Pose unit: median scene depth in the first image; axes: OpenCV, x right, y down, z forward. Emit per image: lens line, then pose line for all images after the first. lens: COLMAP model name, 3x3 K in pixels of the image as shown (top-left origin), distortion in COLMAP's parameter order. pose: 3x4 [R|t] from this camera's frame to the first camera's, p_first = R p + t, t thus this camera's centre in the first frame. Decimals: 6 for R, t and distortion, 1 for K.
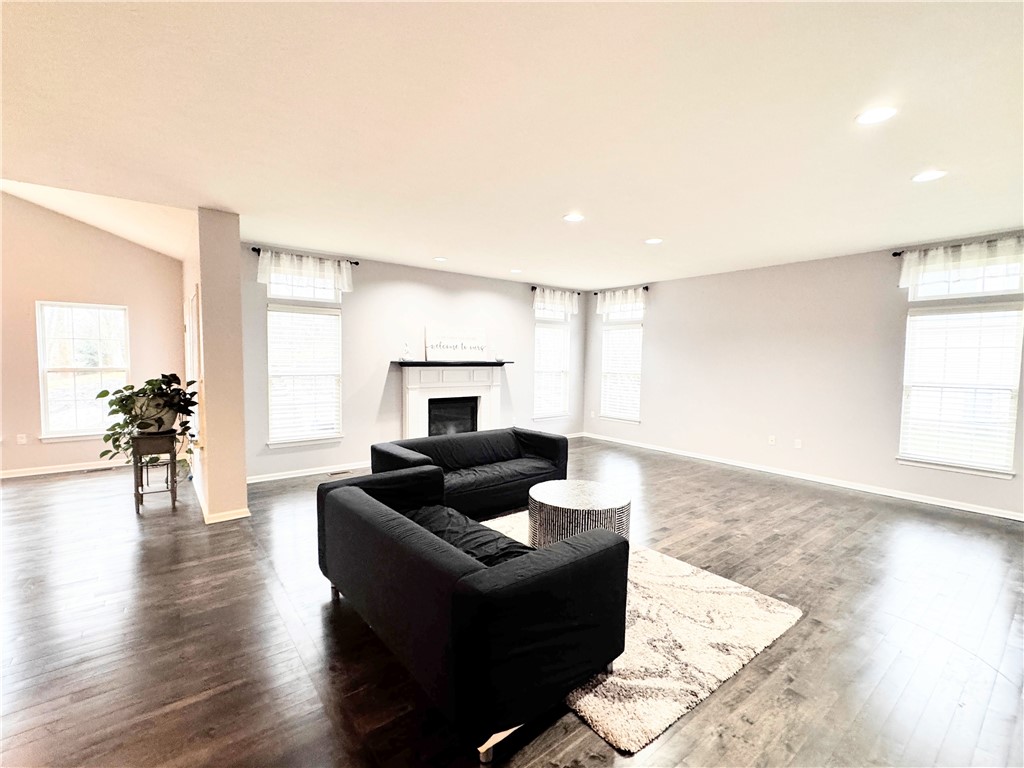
lens RADIAL K [[454.8, 0, 512.0], [0, 454.8, 384.5], [0, 0, 1]] dist [-0.001655, 0.000103]
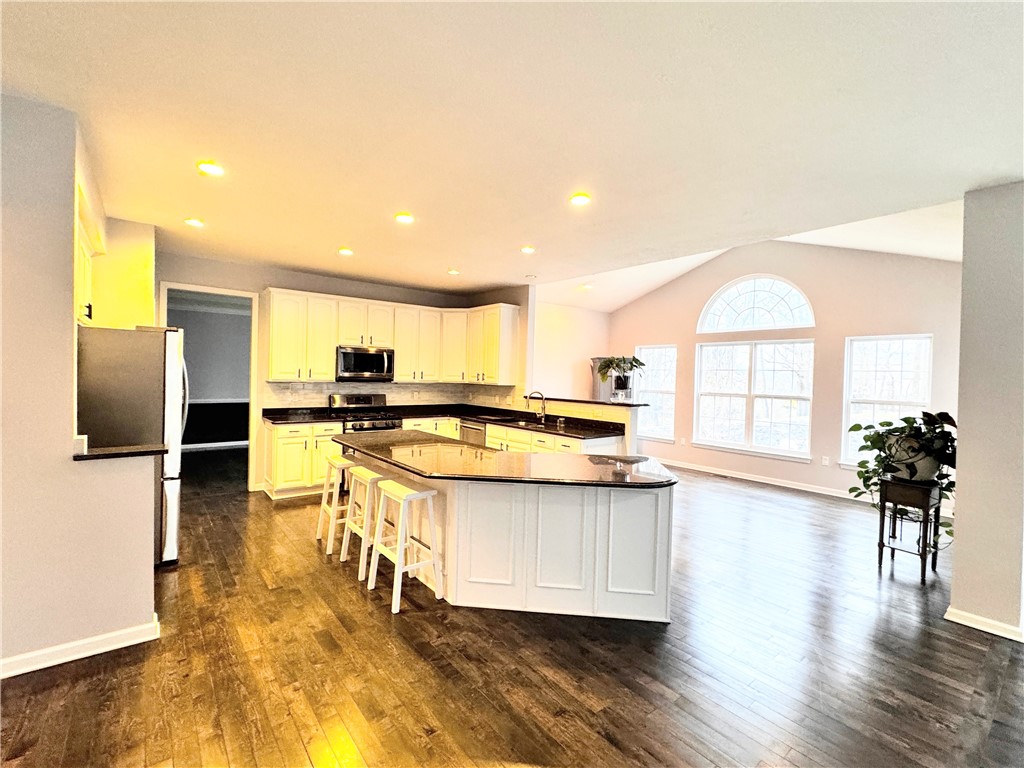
lens RADIAL K [[454.8, 0, 507.5], [0, 454.8, 382.0], [0, 0, 1]] dist [-0.001655, 0.000103]
pose [[0.006898, 0.004648, -0.999965, 0.046743], [-0.083102, 0.996533, 0.004059, -0.015688], [0.996517, 0.083071, 0.007260, 0.221645]]
